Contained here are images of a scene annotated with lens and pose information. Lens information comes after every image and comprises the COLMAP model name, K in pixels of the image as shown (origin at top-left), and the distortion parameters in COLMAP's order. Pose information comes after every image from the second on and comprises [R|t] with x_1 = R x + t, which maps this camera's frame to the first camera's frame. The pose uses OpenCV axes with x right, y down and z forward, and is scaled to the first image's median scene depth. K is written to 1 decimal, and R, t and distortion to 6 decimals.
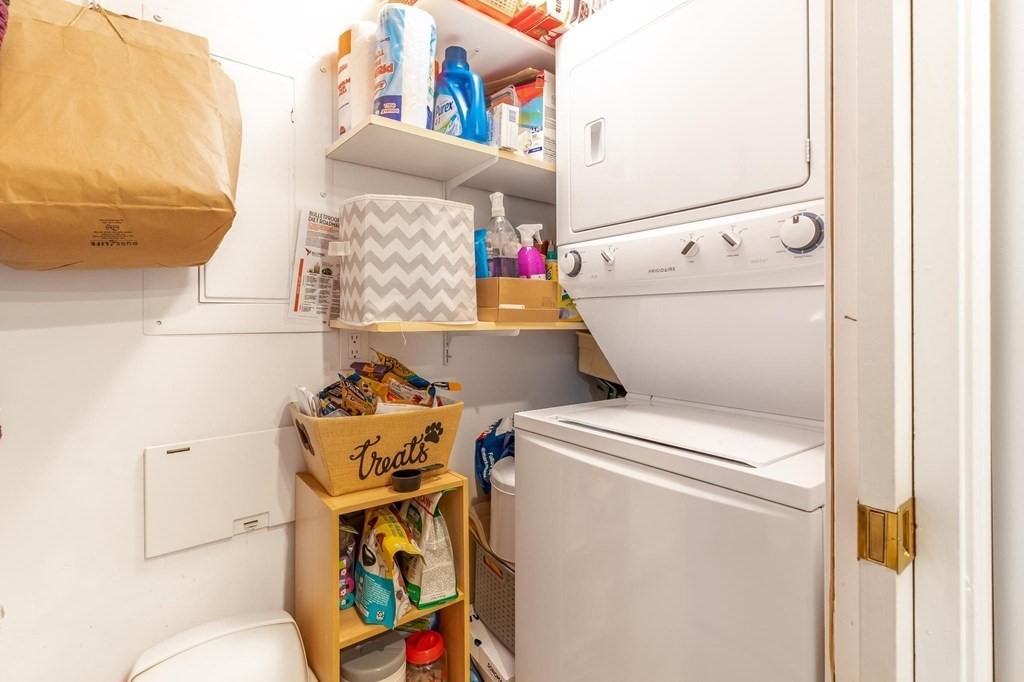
lens RADIAL K [[492.2, 0, 510.8], [0, 492.2, 316.3], [0, 0, 1]] dist [0.005735, -0.001432]
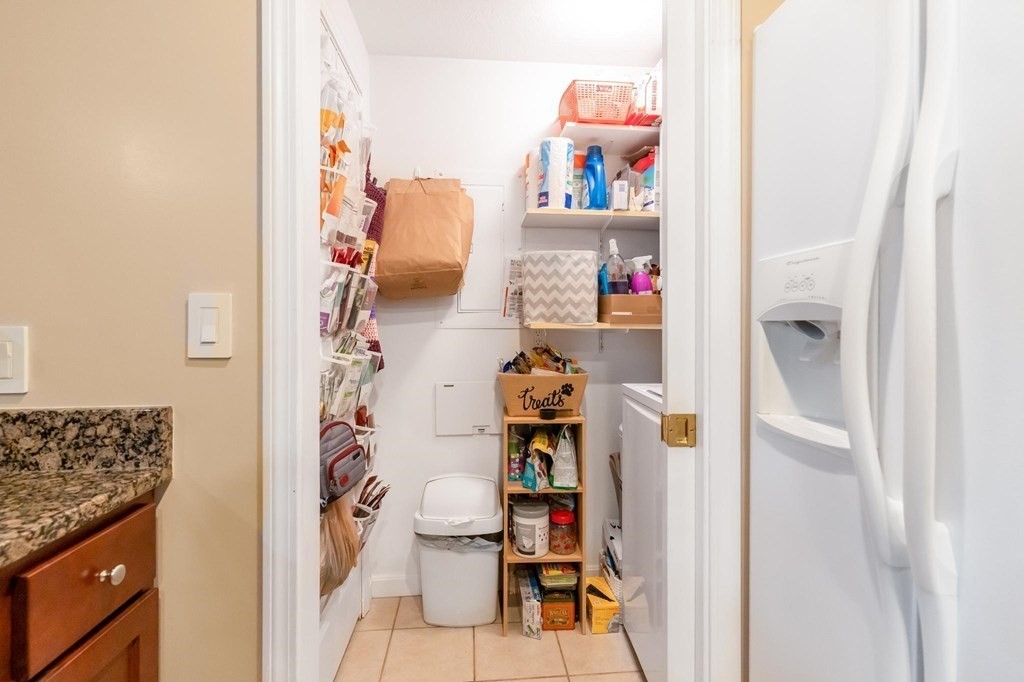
lens RADIAL K [[492.2, 0, 516.2], [0, 492.2, 320.5], [0, 0, 1]] dist [0.005735, -0.001432]
pose [[0.826972, 0.003514, -0.562232, 0.650836], [-0.000702, 0.999986, 0.005217, -0.006363], [0.562242, -0.003920, 0.826963, -0.484627]]
